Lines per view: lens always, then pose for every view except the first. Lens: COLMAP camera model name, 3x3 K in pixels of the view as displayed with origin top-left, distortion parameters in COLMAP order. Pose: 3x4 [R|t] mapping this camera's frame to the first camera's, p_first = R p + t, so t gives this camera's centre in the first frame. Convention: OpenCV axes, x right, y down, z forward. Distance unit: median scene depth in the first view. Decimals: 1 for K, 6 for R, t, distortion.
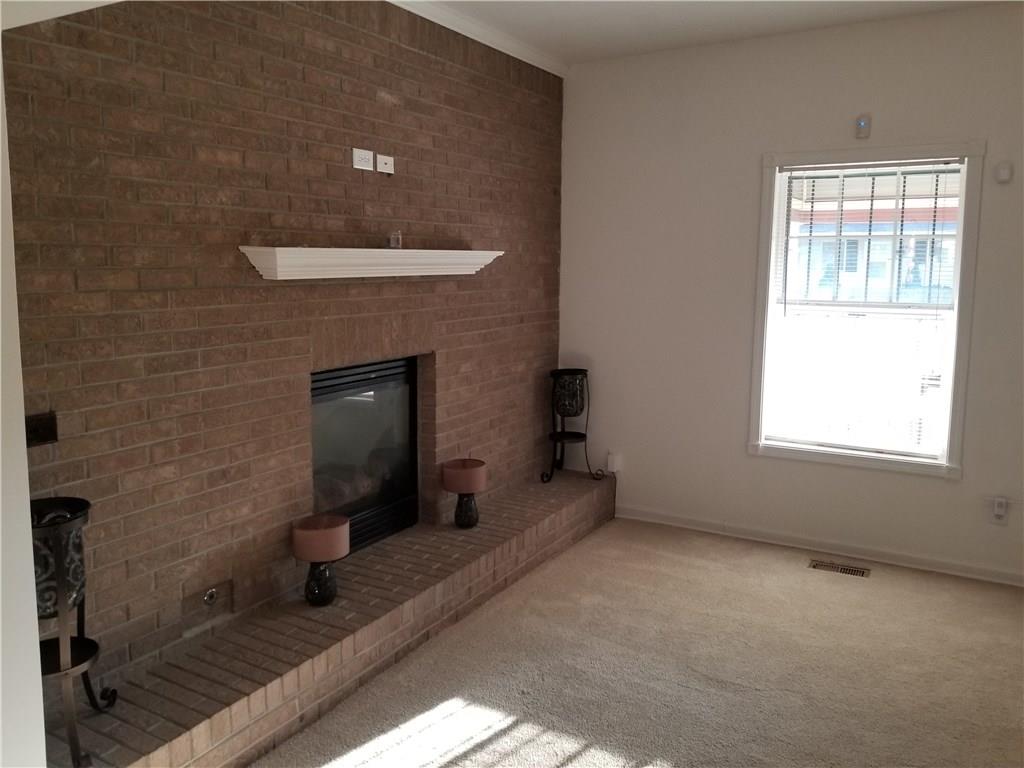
lens RADIAL K [[794.9, 0, 512.8], [0, 794.9, 352.8], [0, 0, 1]] dist [0.080633, -0.146365]
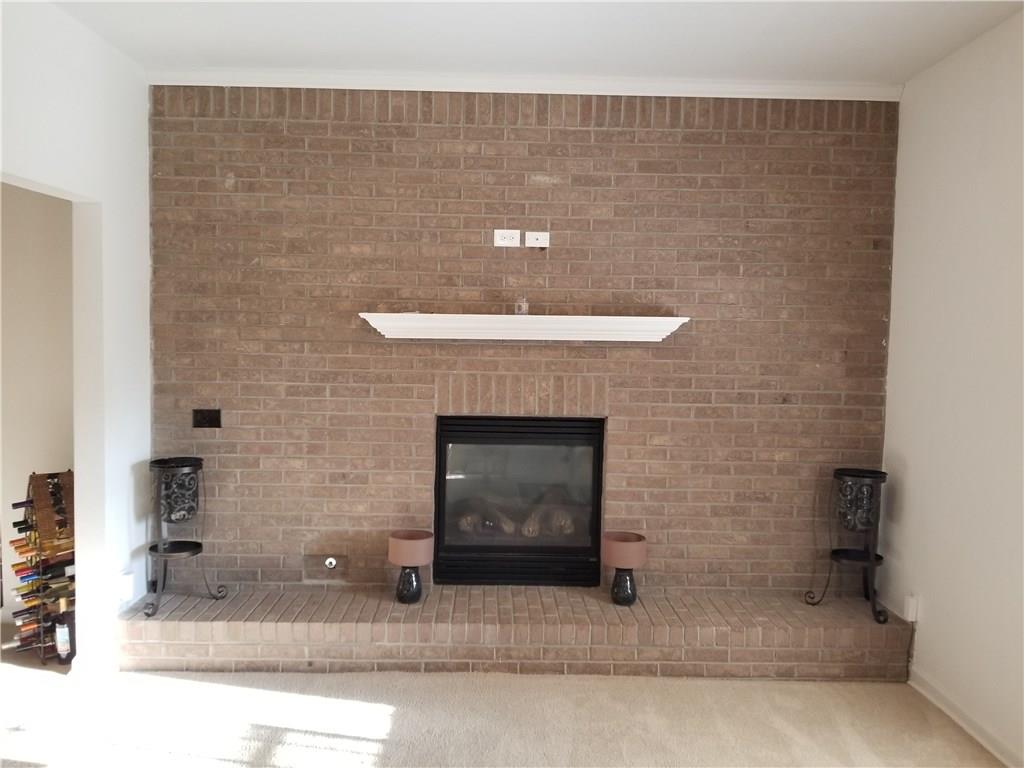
lens RADIAL K [[796.0, 0, 512.0], [0, 796.0, 384.0], [0, 0, 1]] dist [0.113066, -0.223952]
pose [[0.525408, 0.059127, -0.848794, 0.940744], [-0.114424, 0.993431, -0.001627, -0.037699], [0.843121, 0.097977, 0.528722, 0.491551]]
